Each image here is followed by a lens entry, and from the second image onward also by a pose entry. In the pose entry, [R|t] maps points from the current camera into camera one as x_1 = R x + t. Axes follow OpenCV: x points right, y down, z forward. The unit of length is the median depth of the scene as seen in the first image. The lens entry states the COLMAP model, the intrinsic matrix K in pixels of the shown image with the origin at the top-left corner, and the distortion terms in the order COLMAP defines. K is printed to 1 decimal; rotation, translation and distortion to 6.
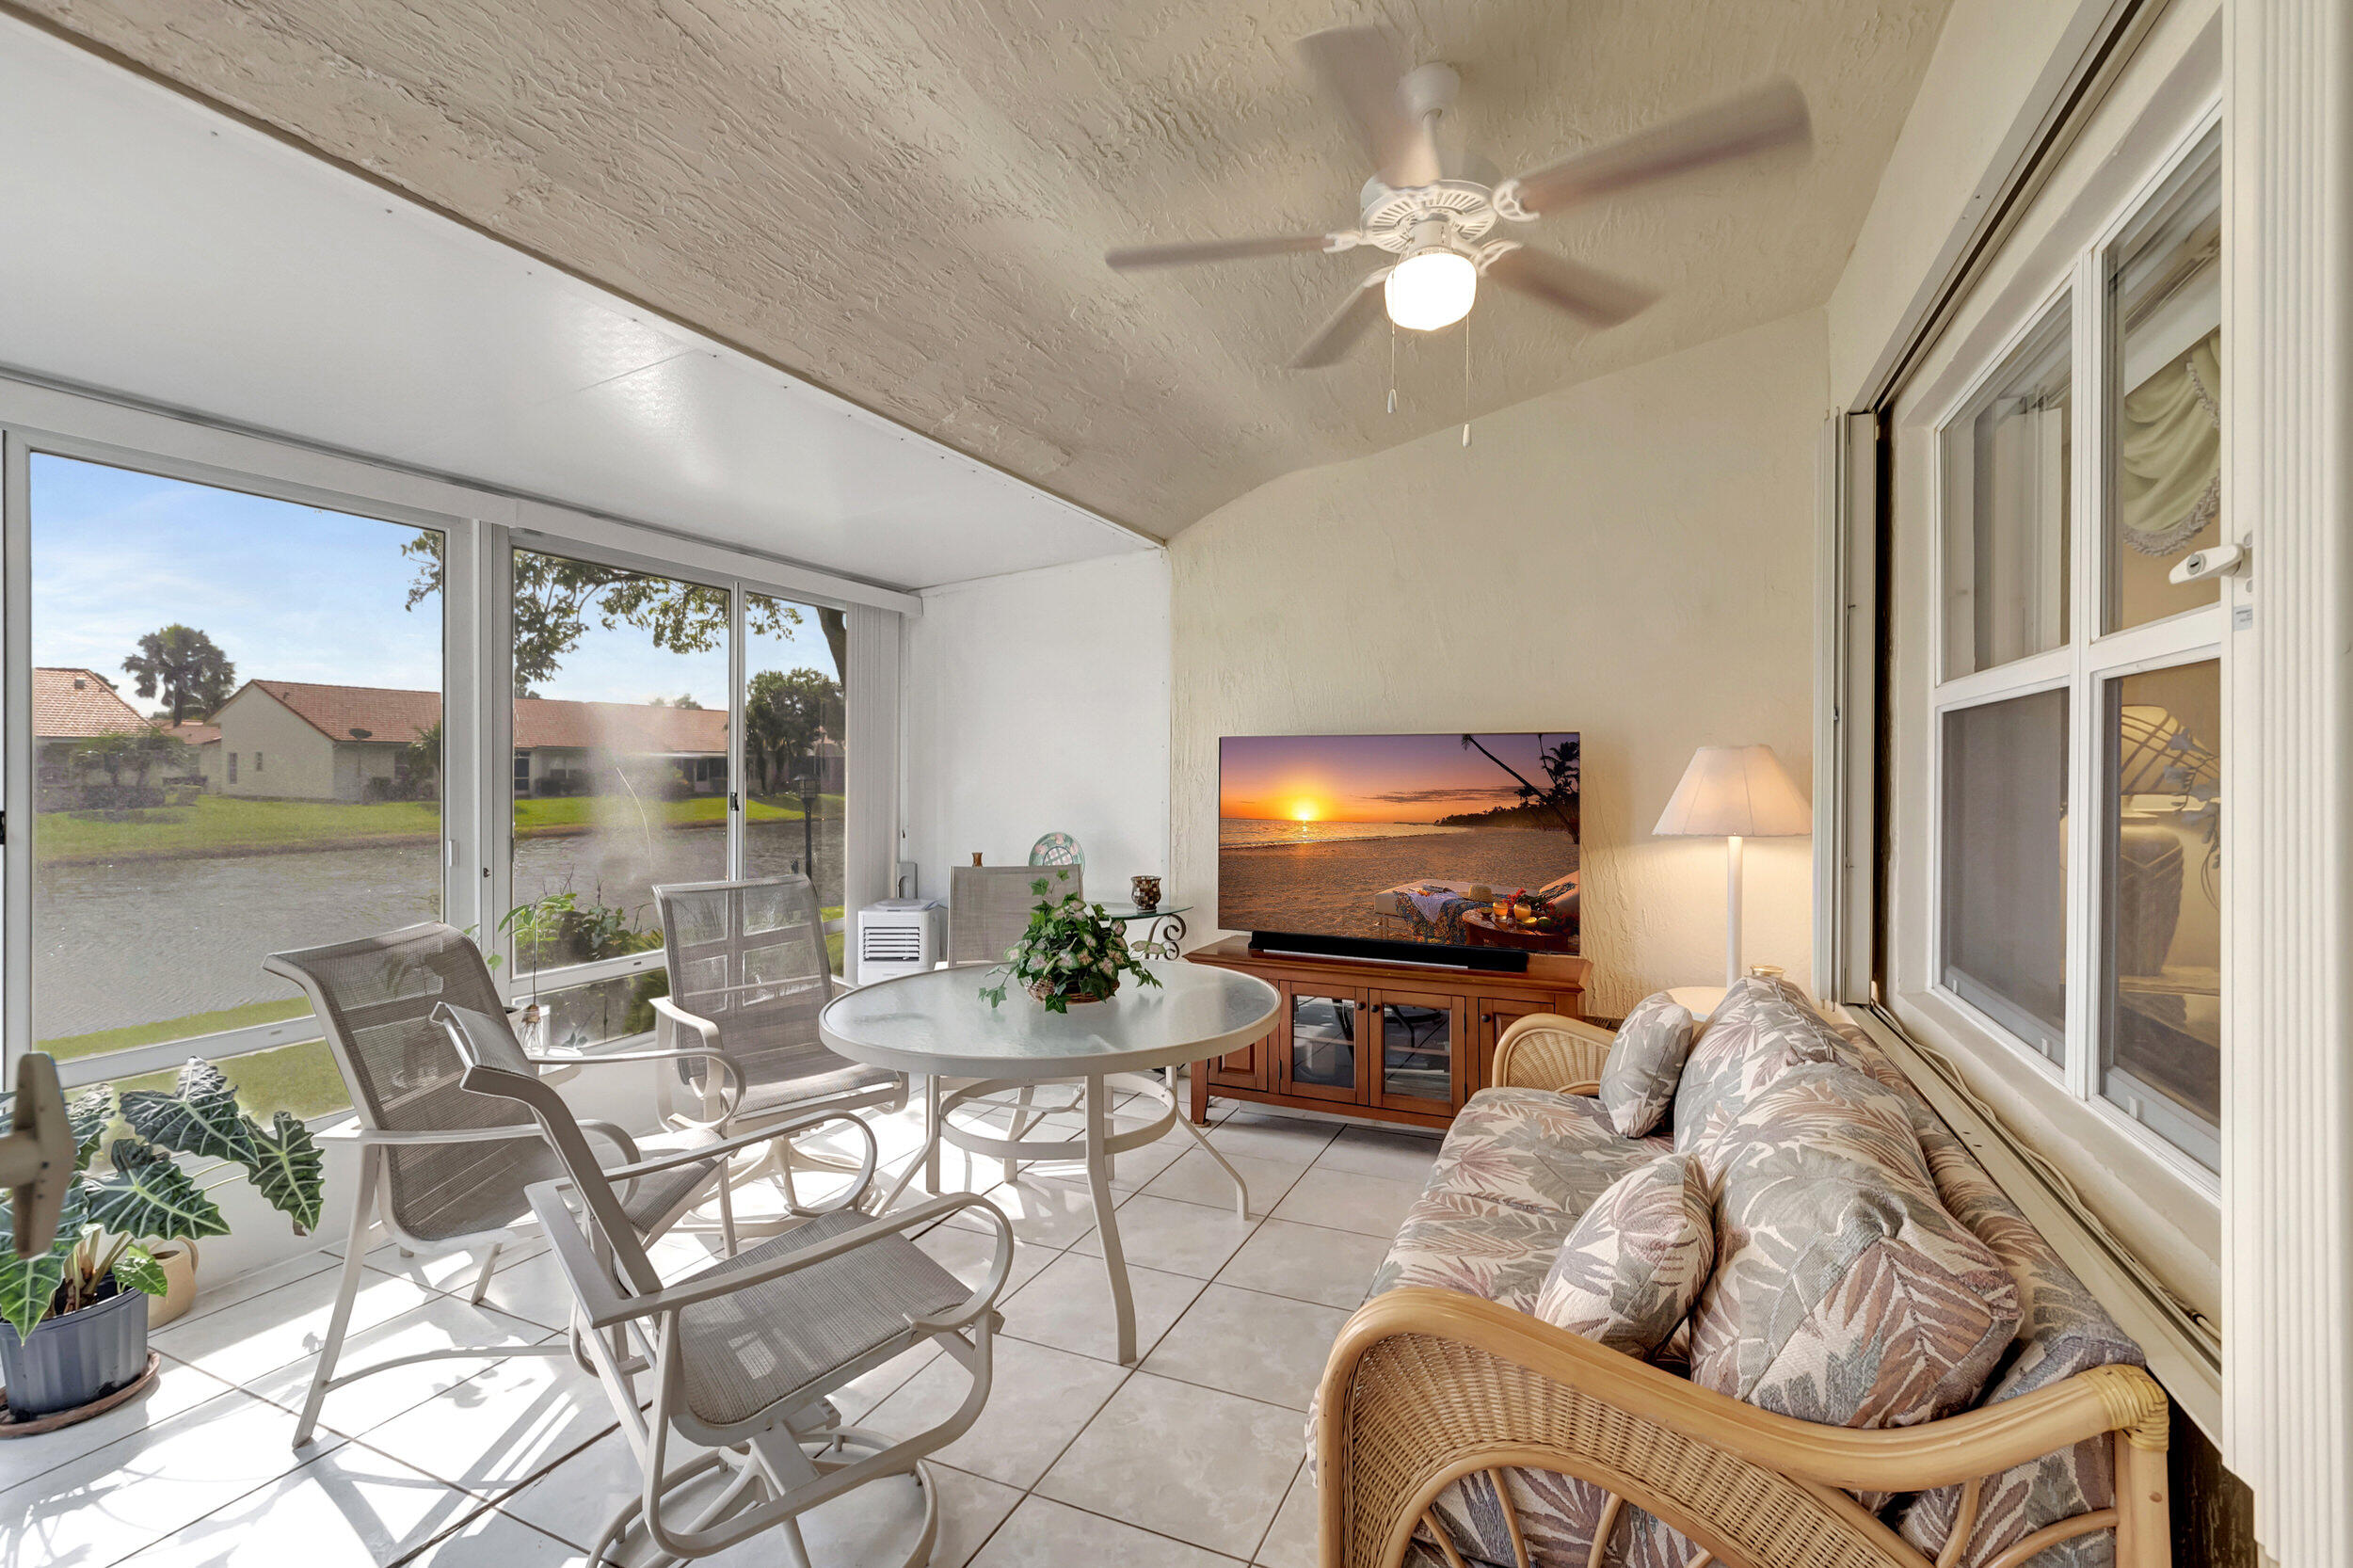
lens RADIAL K [[1045.0, 0, 1171.1], [0, 1045.0, 776.1], [0, 0, 1]] dist [0.000465, -0.002979]
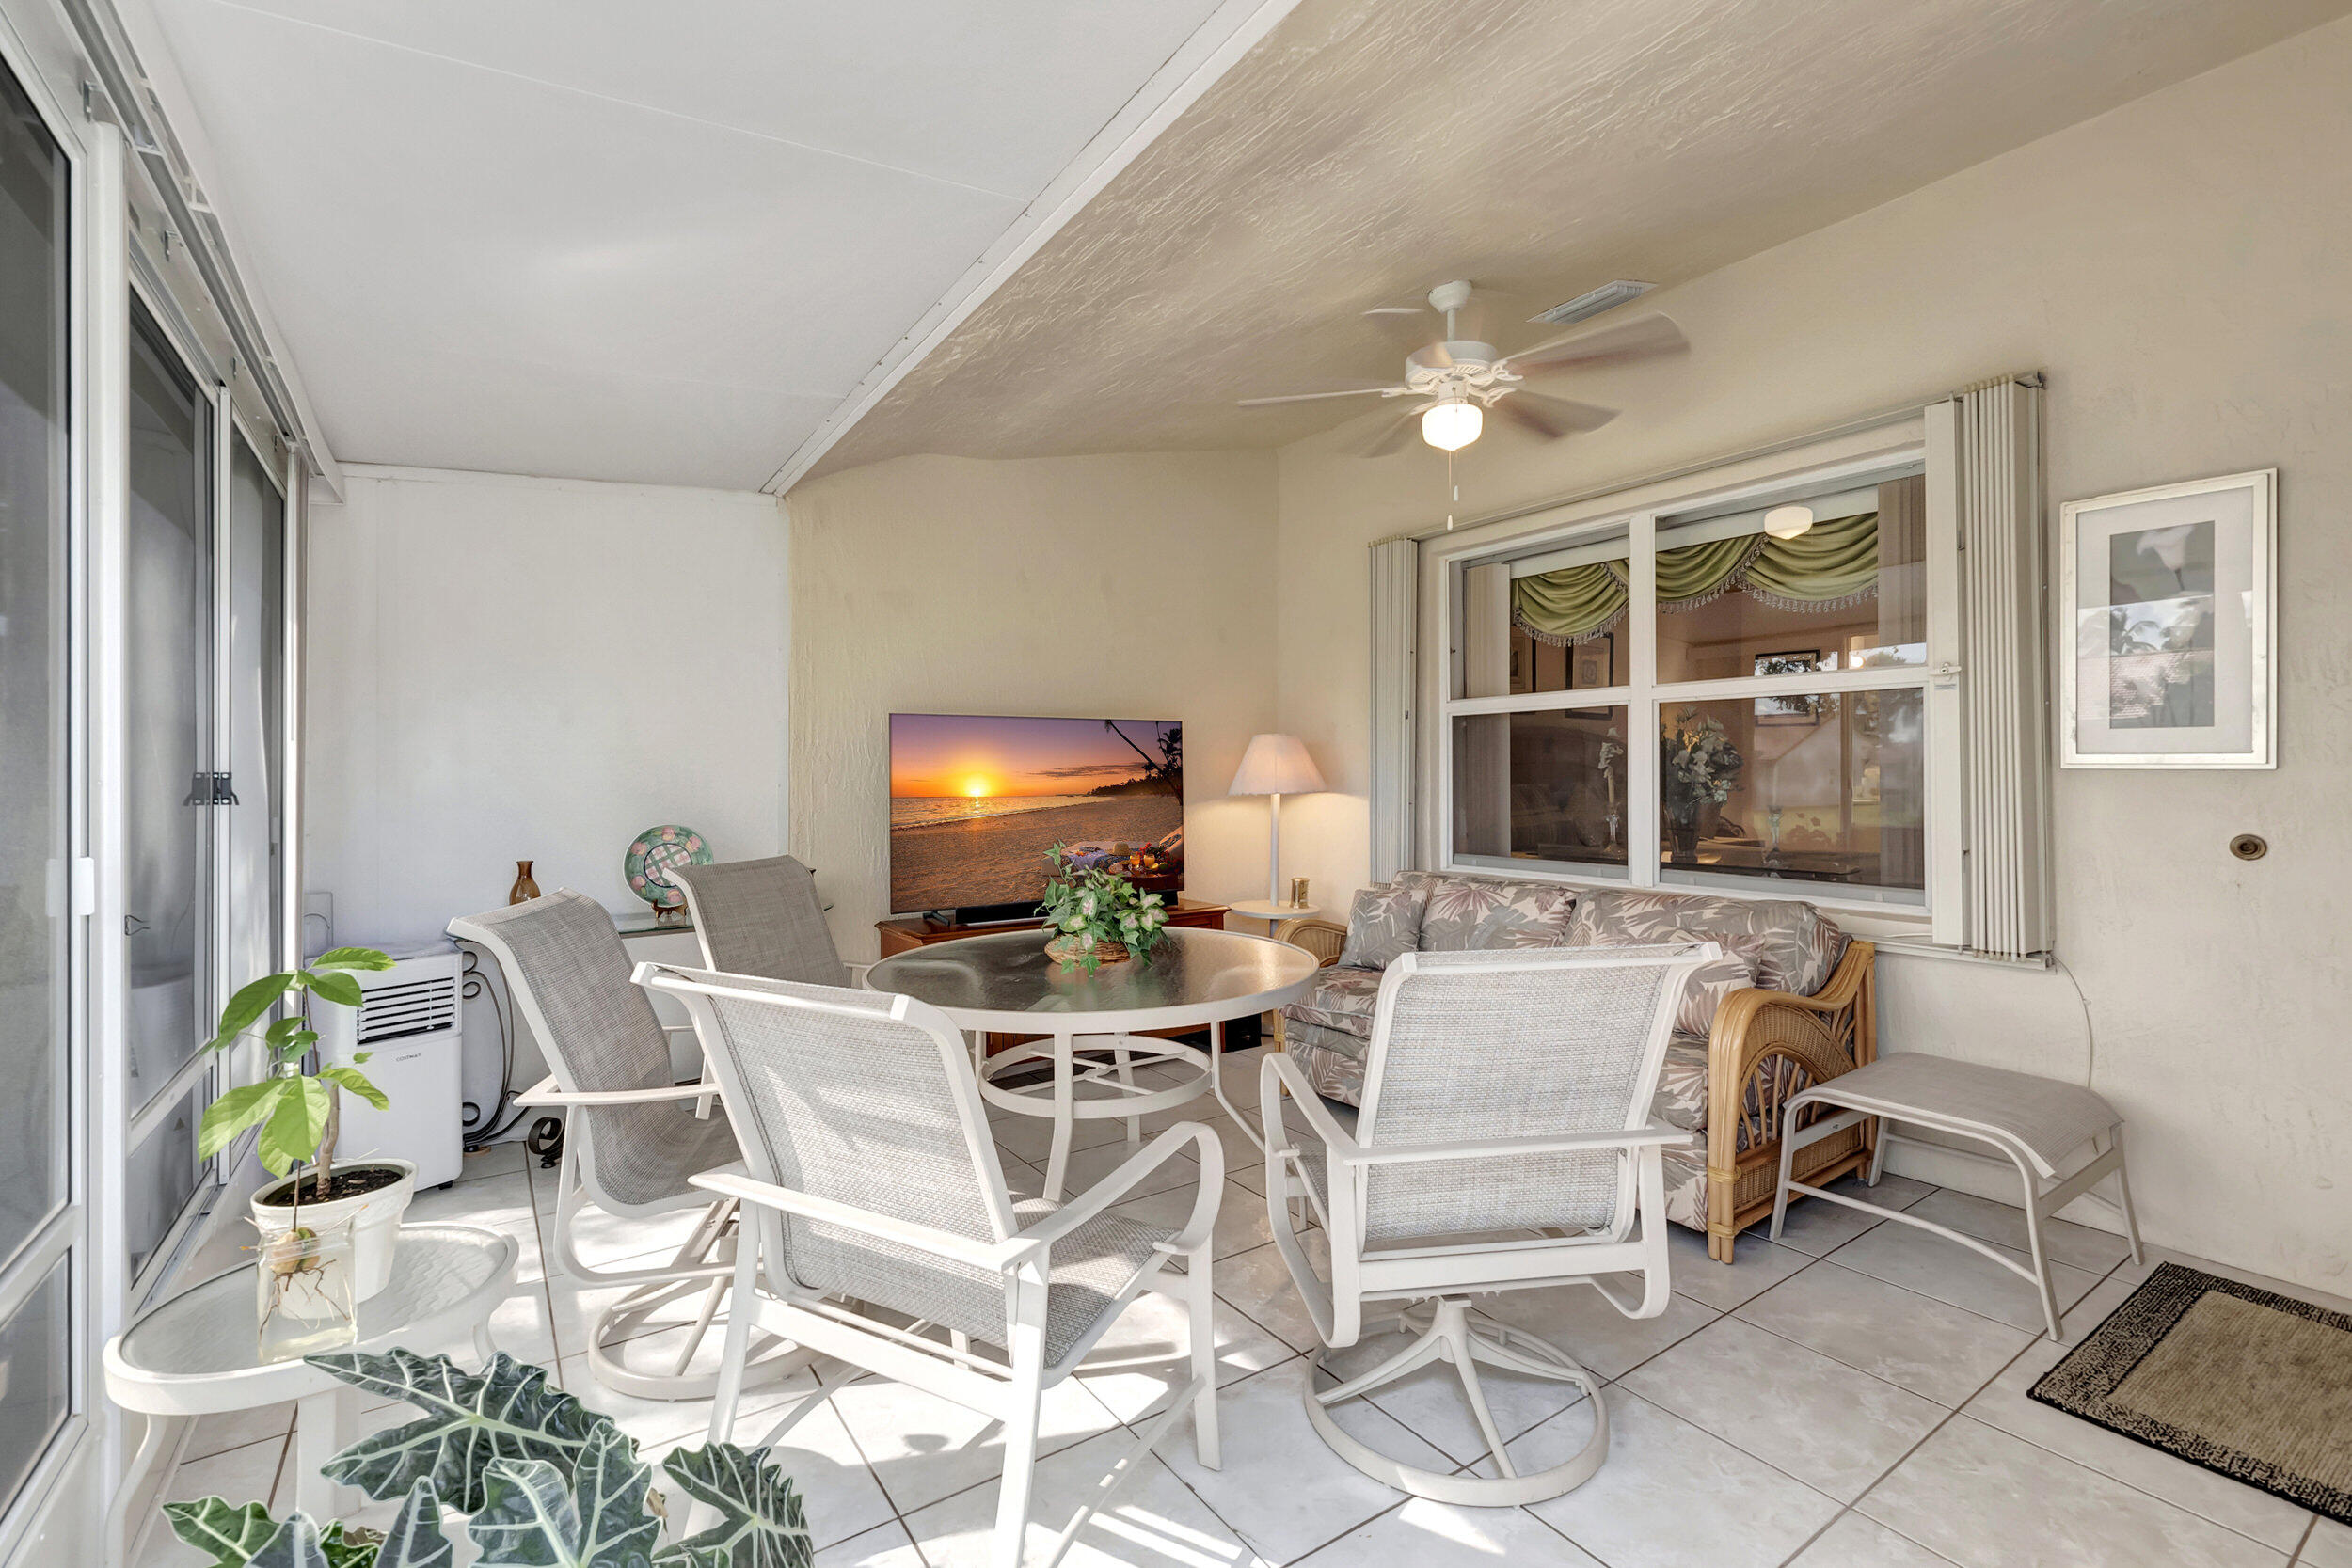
lens RADIAL K [[1044.4, 0, 1181.4], [0, 1044.4, 773.0], [0, 0, 1]] dist [0.000465, -0.002979]
pose [[0.499761, -0.002945, 0.866158, -0.727218], [0.014247, 0.999887, -0.004820, 0.028714], [-0.866046, 0.014749, 0.499746, 0.316131]]
